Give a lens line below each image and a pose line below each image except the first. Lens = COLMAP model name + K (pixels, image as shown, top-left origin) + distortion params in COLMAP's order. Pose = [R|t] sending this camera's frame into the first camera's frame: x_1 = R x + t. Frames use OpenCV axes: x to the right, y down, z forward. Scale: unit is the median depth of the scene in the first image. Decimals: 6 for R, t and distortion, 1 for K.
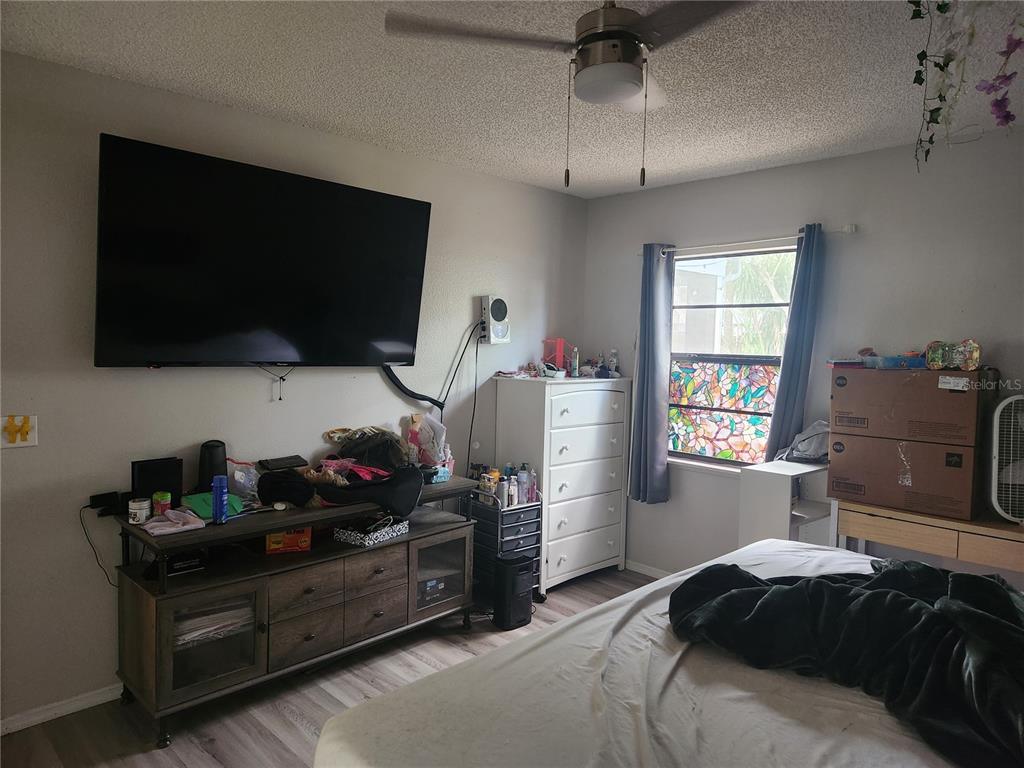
lens RADIAL K [[683.7, 0, 510.0], [0, 683.7, 381.9], [0, 0, 1]] dist [0.051241, -0.009651]
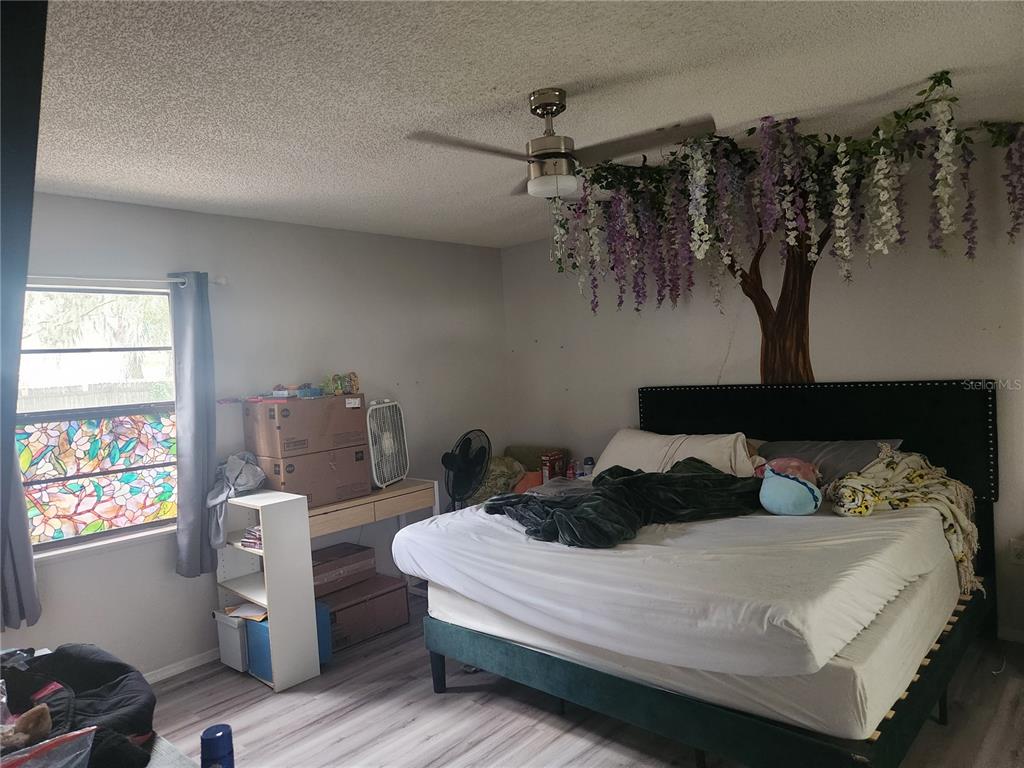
lens RADIAL K [[683.7, 0, 510.2], [0, 683.7, 386.9], [0, 0, 1]] dist [0.051241, -0.009651]
pose [[-0.049411, -0.053402, 0.997350, -0.546388], [0.121189, 0.990871, 0.059059, -0.052338], [-0.991399, 0.123786, -0.042488, 0.516815]]
